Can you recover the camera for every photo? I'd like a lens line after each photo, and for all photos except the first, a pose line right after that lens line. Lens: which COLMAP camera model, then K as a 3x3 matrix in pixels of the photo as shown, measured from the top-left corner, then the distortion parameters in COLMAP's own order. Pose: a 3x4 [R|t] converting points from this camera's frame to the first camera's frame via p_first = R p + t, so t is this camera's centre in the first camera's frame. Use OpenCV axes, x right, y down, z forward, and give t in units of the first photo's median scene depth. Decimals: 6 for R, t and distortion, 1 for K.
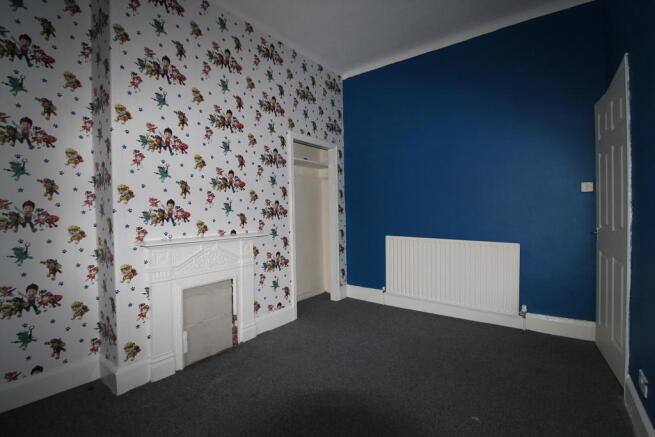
lens RADIAL K [[303.2, 0, 325.7], [0, 303.2, 217.6], [0, 0, 1]] dist [-0.025104, -0.004728]
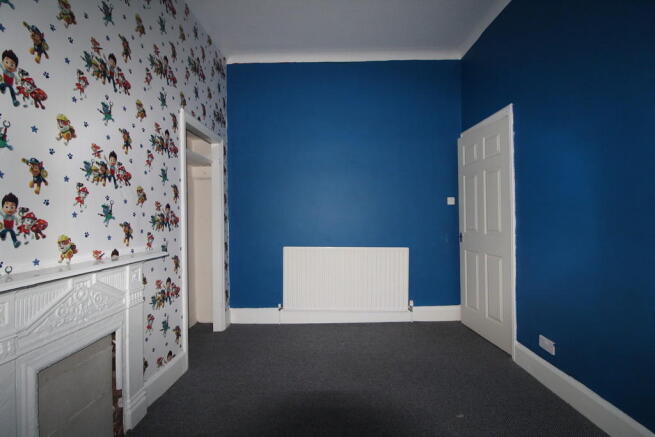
lens RADIAL K [[303.2, 0, 329.5], [0, 303.2, 216.1], [0, 0, 1]] dist [-0.025104, -0.004728]
pose [[0.801085, 0.008700, 0.598488, -0.290154], [0.013082, 0.999401, -0.032037, -0.001464], [-0.598408, 0.033494, 0.800491, 0.234626]]
